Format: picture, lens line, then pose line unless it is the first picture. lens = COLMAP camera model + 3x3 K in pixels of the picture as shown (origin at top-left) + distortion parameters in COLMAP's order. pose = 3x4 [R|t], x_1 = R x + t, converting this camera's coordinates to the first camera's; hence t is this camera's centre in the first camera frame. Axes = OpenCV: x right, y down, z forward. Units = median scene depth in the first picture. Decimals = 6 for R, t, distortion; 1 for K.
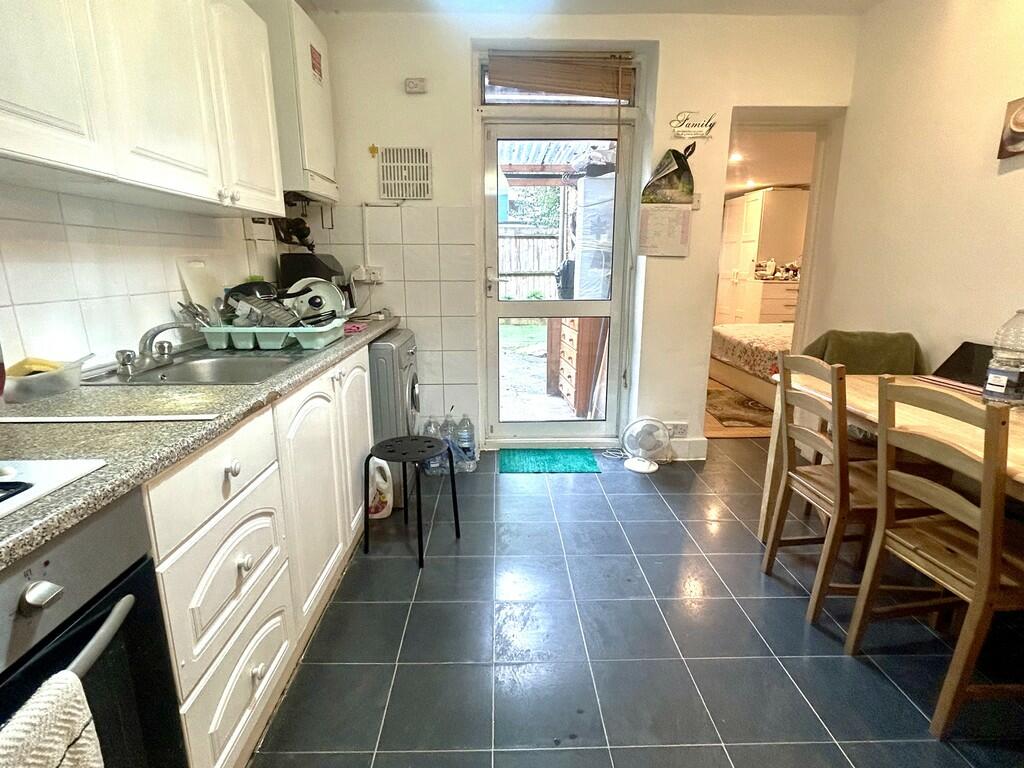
lens RADIAL K [[522.9, 0, 512.6], [0, 522.9, 383.0], [0, 0, 1]] dist [-0.005258, 0.004386]
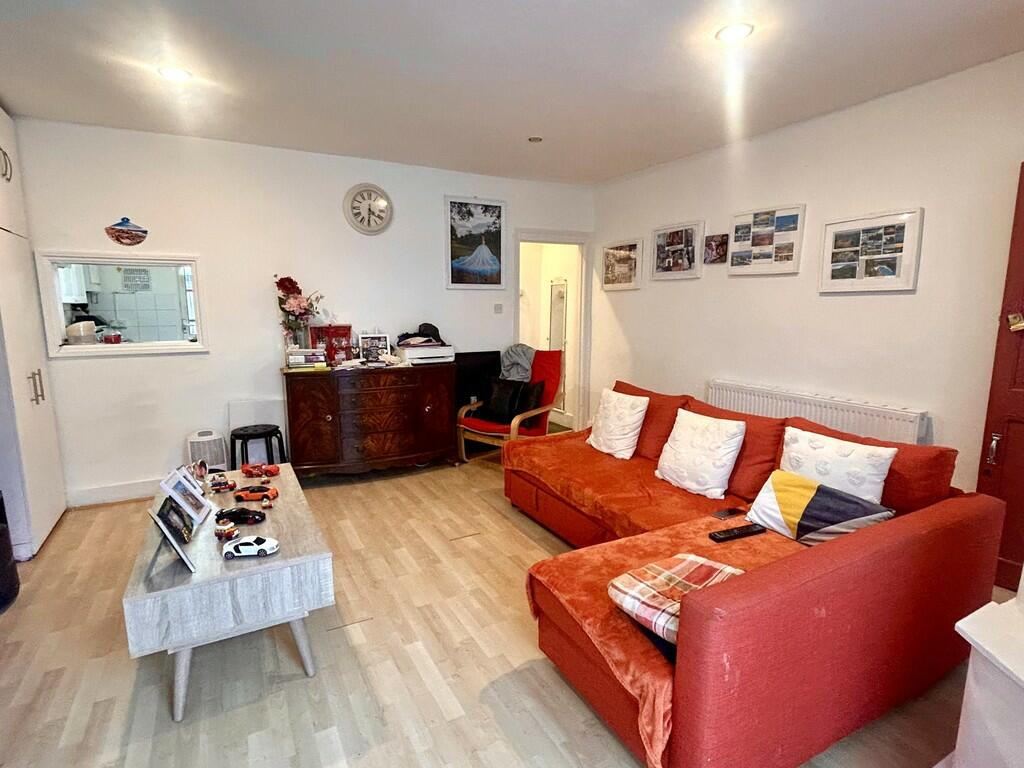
lens RADIAL K [[522.9, 0, 509.7], [0, 522.9, 386.3], [0, 0, 1]] dist [-0.005258, 0.004386]
pose [[0.892728, -0.073884, 0.444497, 0.197781], [0.104698, 0.993479, -0.045139, 0.328850], [-0.438263, 0.086835, 0.894643, -1.682081]]
